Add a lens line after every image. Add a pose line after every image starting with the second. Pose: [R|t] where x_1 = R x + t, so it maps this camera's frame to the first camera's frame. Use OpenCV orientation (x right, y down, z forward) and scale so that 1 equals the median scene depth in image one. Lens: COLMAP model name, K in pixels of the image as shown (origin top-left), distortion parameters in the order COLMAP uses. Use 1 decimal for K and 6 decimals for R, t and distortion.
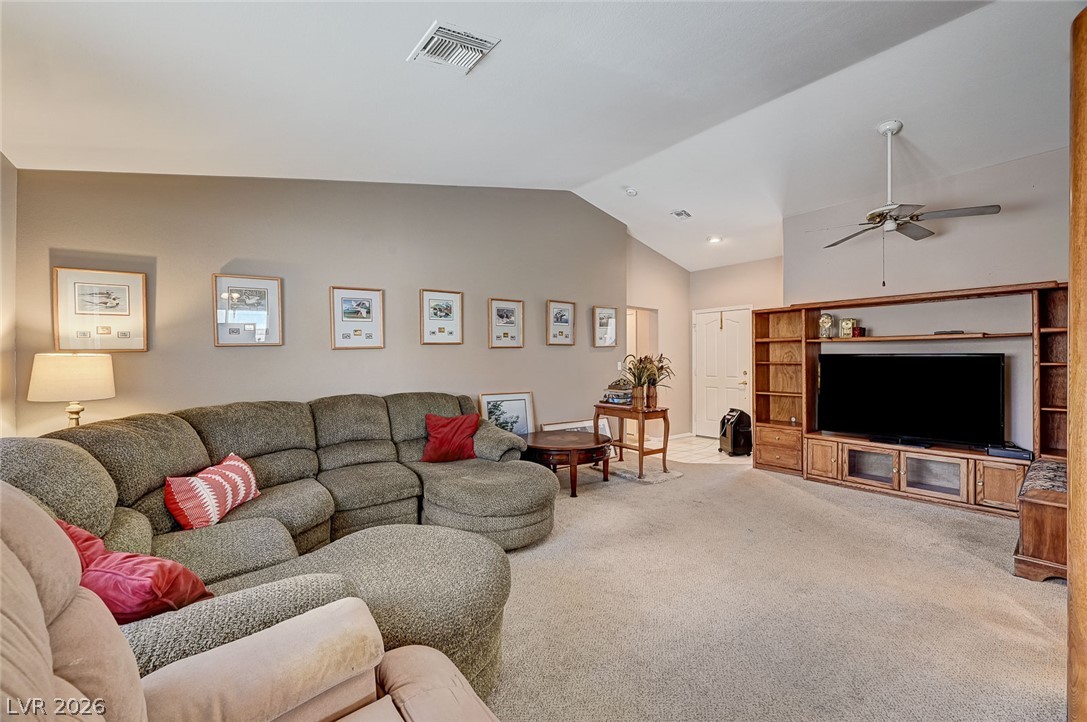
lens RADIAL K [[433.8, 0, 546.1], [0, 433.8, 359.3], [0, 0, 1]] dist [-0.001592, -0.000115]
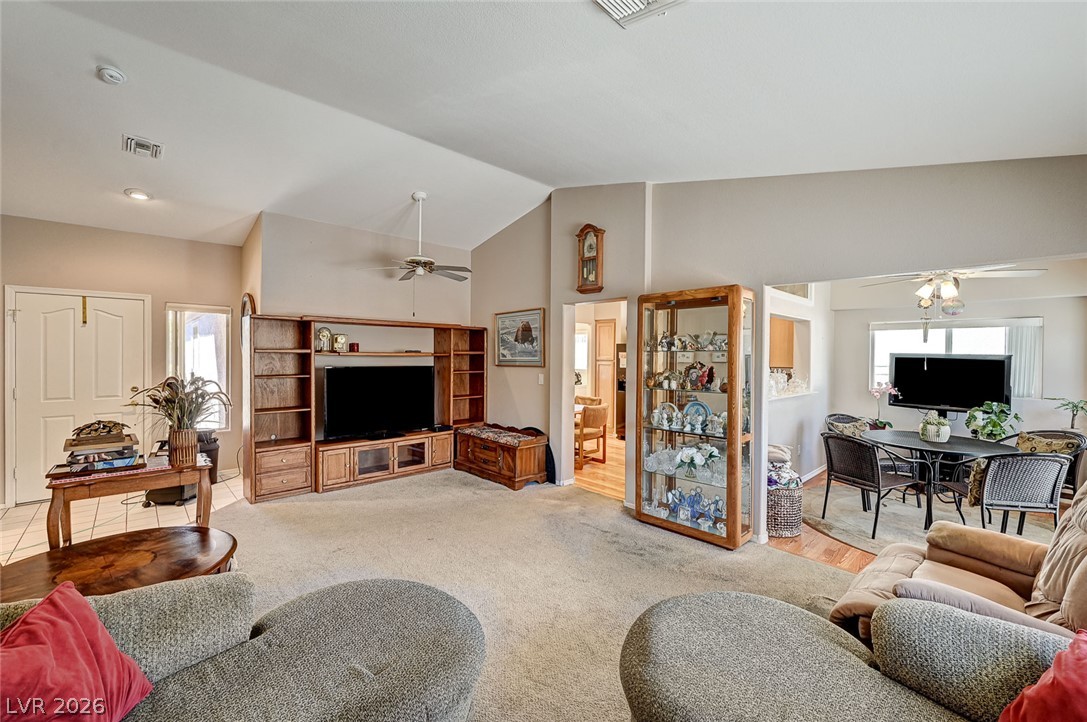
lens RADIAL K [[433.8, 0, 546.1], [0, 433.8, 359.3], [0, 0, 1]] dist [-0.001592, -0.000115]
pose [[-0.051646, -0.010198, 0.998613, -0.421041], [-0.007272, 0.999925, 0.009835, -0.044555], [-0.998639, -0.006754, -0.051717, 0.528027]]
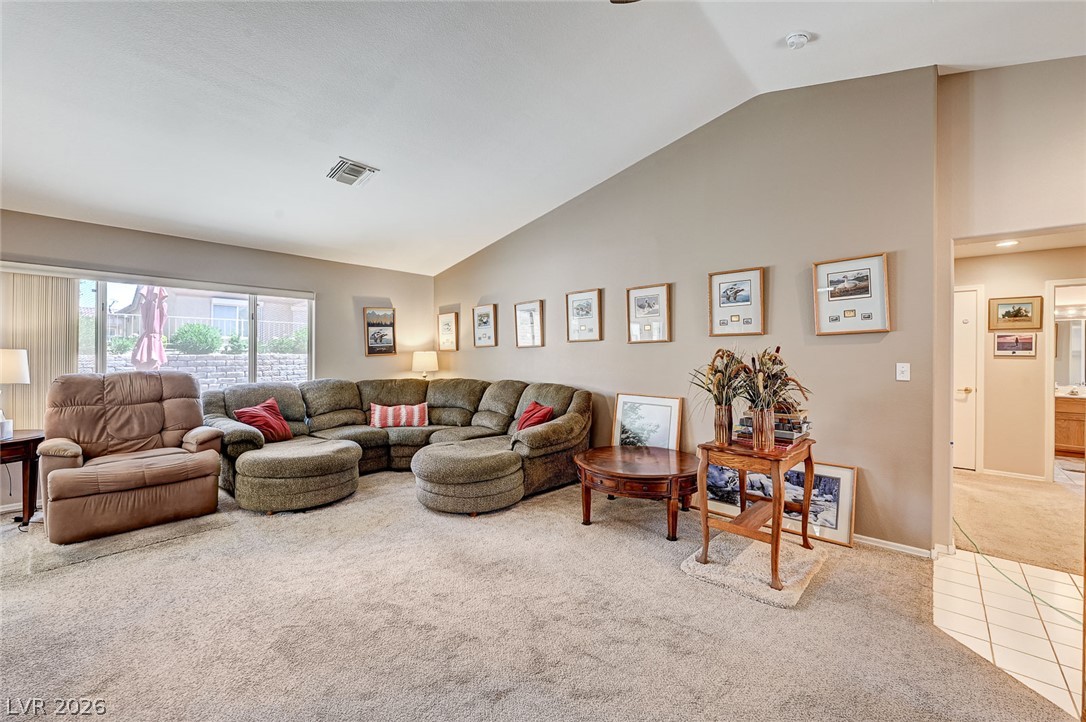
lens RADIAL K [[433.4, 0, 545.6], [0, 433.4, 359.3], [0, 0, 1]] dist [-0.001592, -0.000115]
pose [[0.177417, 0.016501, -0.983997, 0.727362], [-0.002063, 0.999863, 0.016396, -0.007139], [0.984134, -0.000879, 0.177427, 0.663775]]
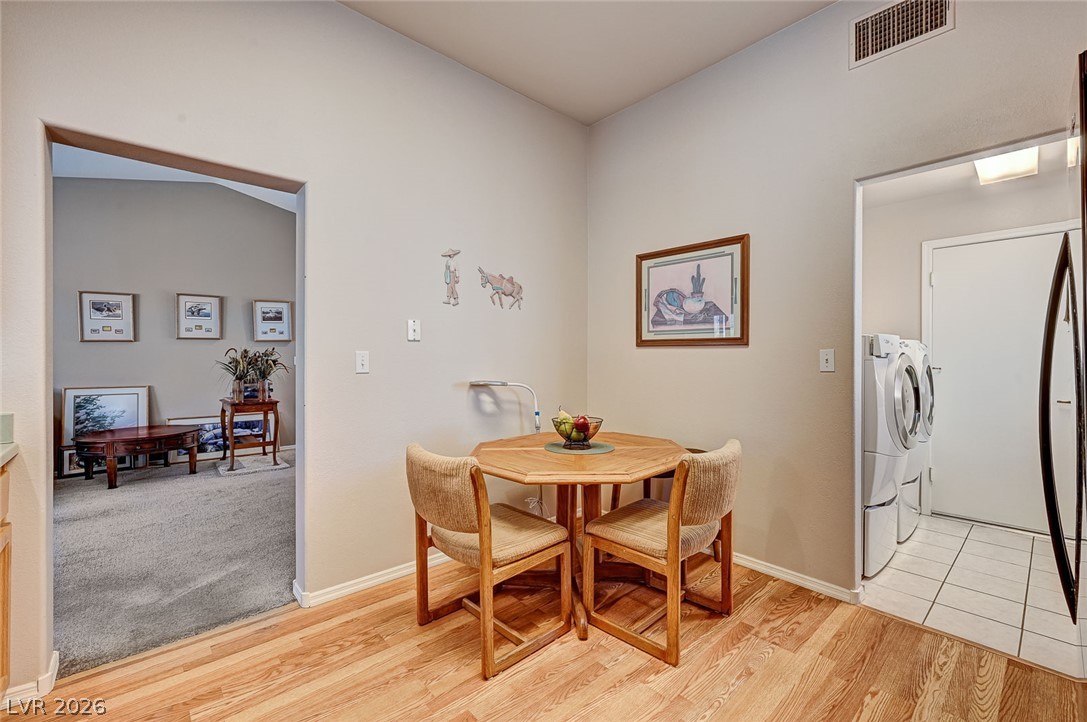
lens RADIAL K [[456.9, 0, 549.3], [0, 456.9, 360.5], [0, 0, 1]] dist [0.000148, 0.000134]
pose [[0.998957, -0.001728, 0.045634, 0.883468], [0.001630, 0.999996, 0.002174, 0.016735], [-0.045638, -0.002098, 0.998956, -0.087540]]
